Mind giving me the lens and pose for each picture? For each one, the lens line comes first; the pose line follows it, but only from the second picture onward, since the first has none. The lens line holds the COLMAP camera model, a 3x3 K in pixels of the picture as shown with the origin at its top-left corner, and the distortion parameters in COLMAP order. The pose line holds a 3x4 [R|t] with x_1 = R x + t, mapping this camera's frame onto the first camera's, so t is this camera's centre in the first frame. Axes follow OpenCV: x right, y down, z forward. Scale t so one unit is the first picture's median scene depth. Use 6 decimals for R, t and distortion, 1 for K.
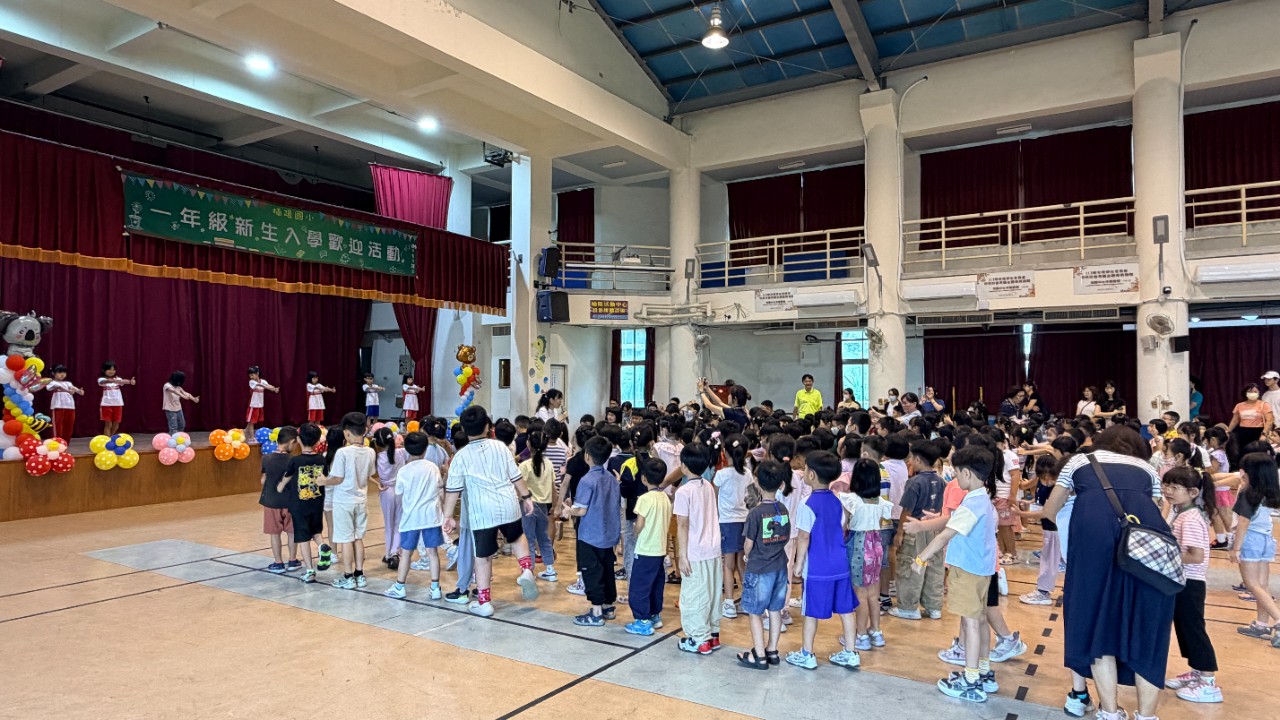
lens RADIAL K [[806.4, 0, 640.0], [0, 806.4, 360.0], [0, 0, 1]] dist [0.003194, 0.002100]
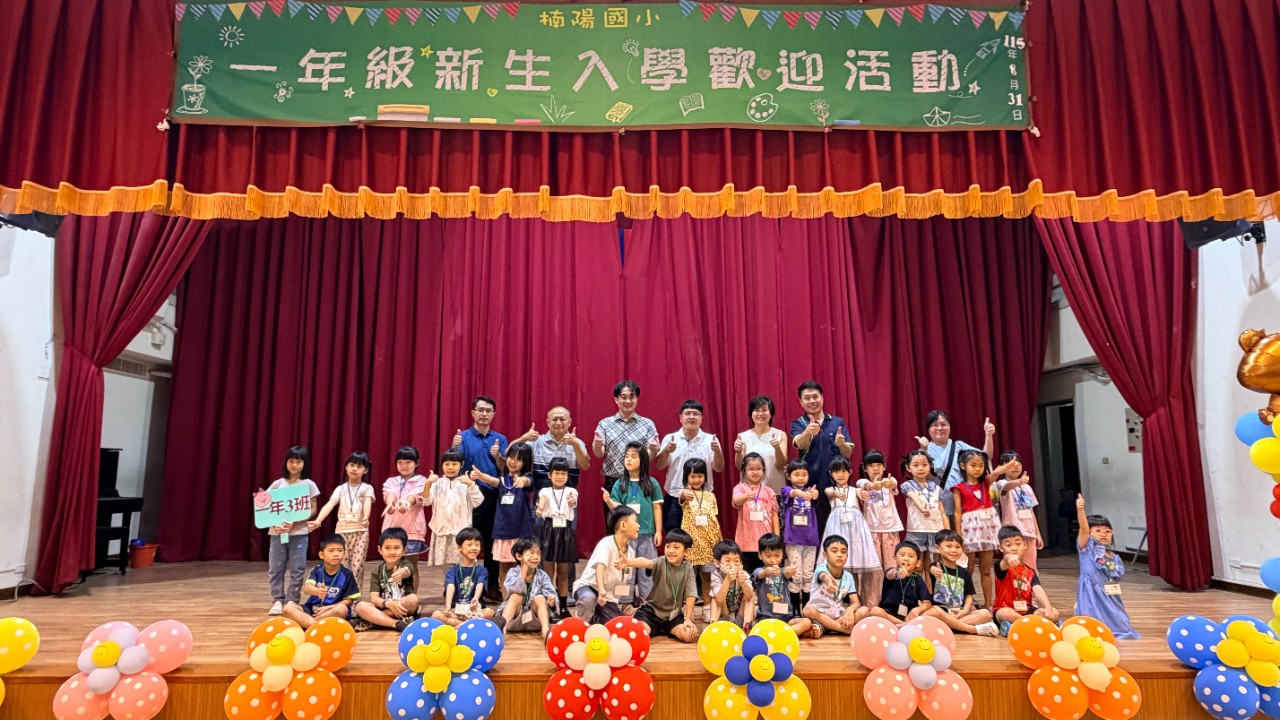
lens RADIAL K [[744.5, 0, 640.8], [0, 744.5, 360.1], [0, 0, 1]] dist [0.000792, 0.001506]
pose [[0.548939, -0.134834, -0.824915, -0.160253], [0.030322, 0.989466, -0.141552, 0.027079], [0.835312, 0.052691, 0.547245, 0.862237]]
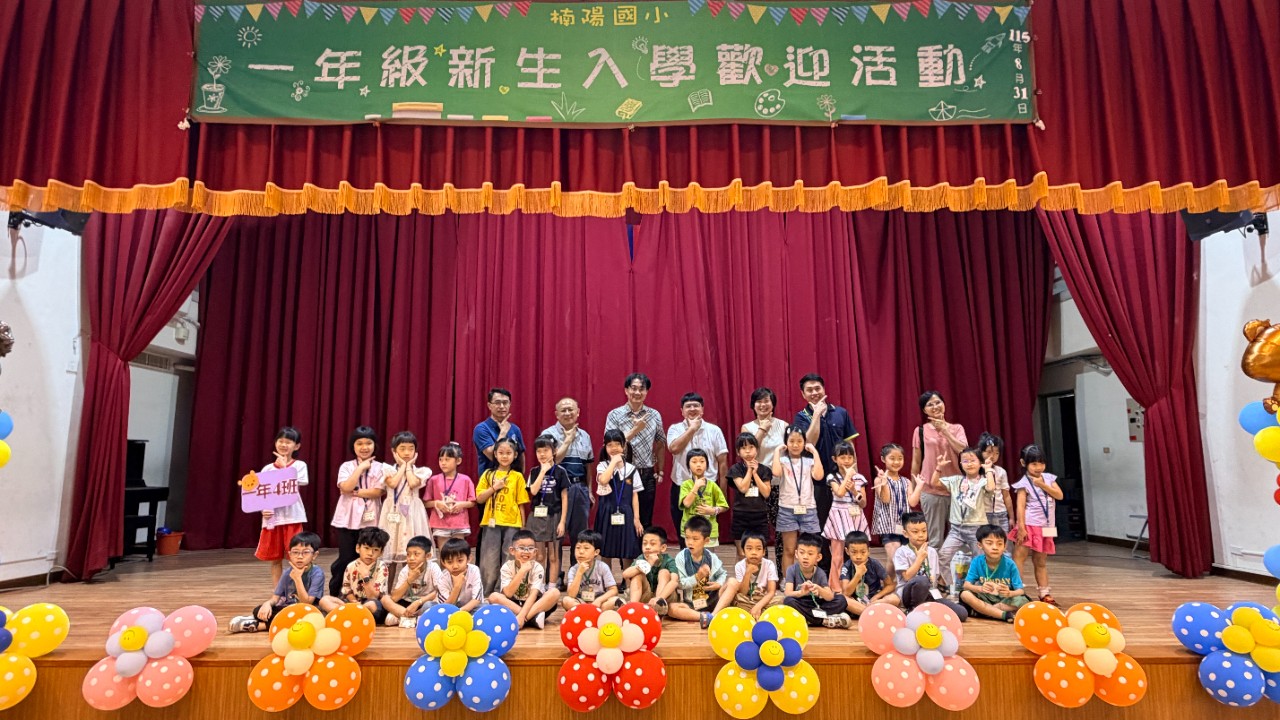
lens RADIAL K [[723.2, 0, 640.0], [0, 723.2, 360.0], [0, 0, 1]] dist [0.004453, -0.001063]
pose [[0.538643, -0.129325, -0.832550, -0.163202], [0.031957, 0.990574, -0.133196, 0.027406], [0.841928, 0.045139, 0.537699, 0.862873]]
